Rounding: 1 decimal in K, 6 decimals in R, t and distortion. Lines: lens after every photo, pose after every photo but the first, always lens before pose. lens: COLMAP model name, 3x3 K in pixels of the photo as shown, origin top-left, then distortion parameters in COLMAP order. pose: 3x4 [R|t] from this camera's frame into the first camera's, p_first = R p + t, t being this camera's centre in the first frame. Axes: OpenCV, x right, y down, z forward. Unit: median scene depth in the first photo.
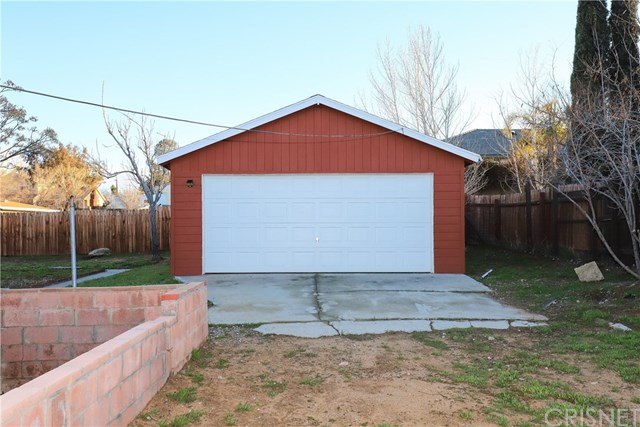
lens RADIAL K [[574.6, 0, 320.9], [0, 574.6, 218.7], [0, 0, 1]] dist [-0.001016, 0.000170]
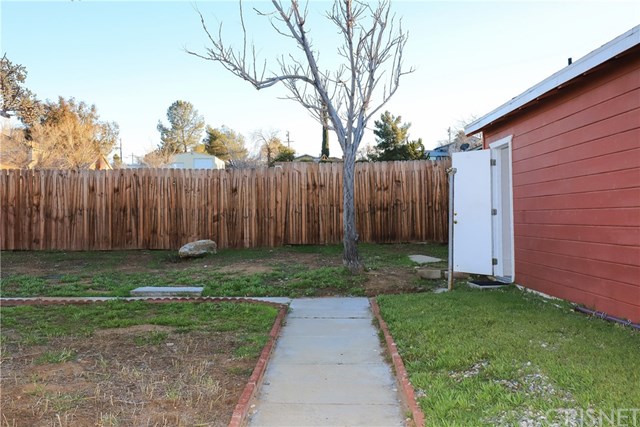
lens RADIAL K [[605.4, 0, 325.0], [0, 605.4, 210.2], [0, 0, 1]] dist [0.025032, 0.000000]
pose [[0.999818, 0.019073, 0.000027, -0.259167], [-0.019070, 0.999608, 0.020499, 0.010332], [0.000364, -0.020496, 0.999790, 0.434460]]
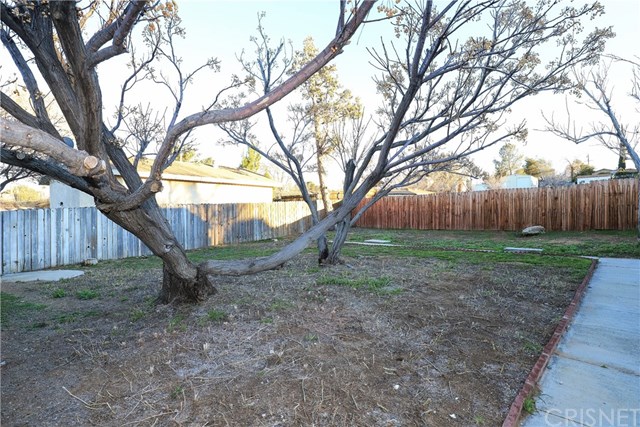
lens RADIAL K [[338.0, 0, 333.0], [0, 338.0, 226.3], [0, 0, 1]] dist [-0.001229, 0.000496]
pose [[0.762213, 0.030870, -0.646590, -0.262173], [0.017255, 0.997538, 0.067966, 0.006900], [0.647096, -0.062962, 0.759804, 0.330635]]
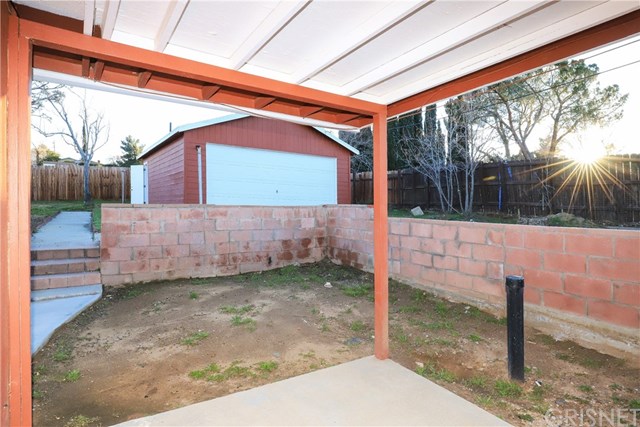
lens RADIAL K [[363.1, 0, 323.1], [0, 363.1, 209.6], [0, 0, 1]] dist [0.004205, 0.000315]
pose [[0.836775, 0.025316, 0.546961, -0.243427], [-0.046974, 0.998567, 0.025645, 0.029252], [-0.545528, -0.047152, 0.836765, 0.026583]]
